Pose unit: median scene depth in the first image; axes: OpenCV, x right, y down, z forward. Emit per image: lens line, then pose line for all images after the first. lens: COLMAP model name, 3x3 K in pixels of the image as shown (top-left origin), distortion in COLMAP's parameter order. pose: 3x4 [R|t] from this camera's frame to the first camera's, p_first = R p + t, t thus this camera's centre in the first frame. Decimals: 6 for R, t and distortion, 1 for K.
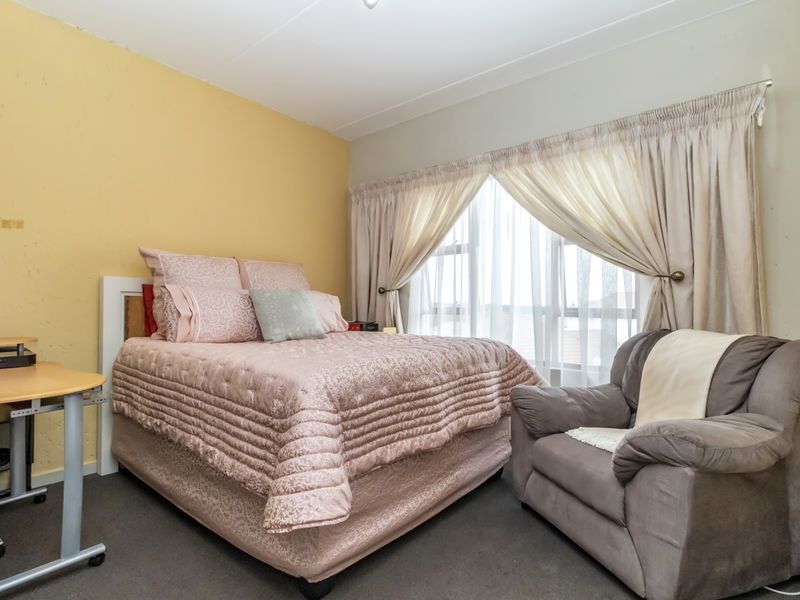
lens RADIAL K [[414.5, 0, 399.7], [0, 414.5, 301.6], [0, 0, 1]] dist [0.002560, 0.000248]
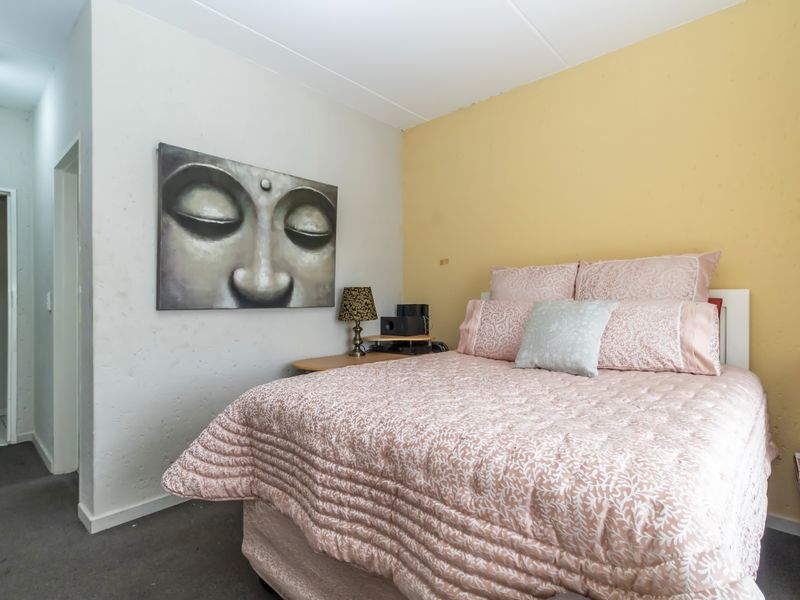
lens RADIAL K [[414.5, 0, 400.4], [0, 414.5, 298.5], [0, 0, 1]] dist [0.002560, 0.000248]
pose [[-0.032263, -0.010905, -0.999420, 0.691908], [0.014437, 0.999831, -0.011376, -0.043415], [0.999375, -0.014796, -0.032100, 1.043633]]
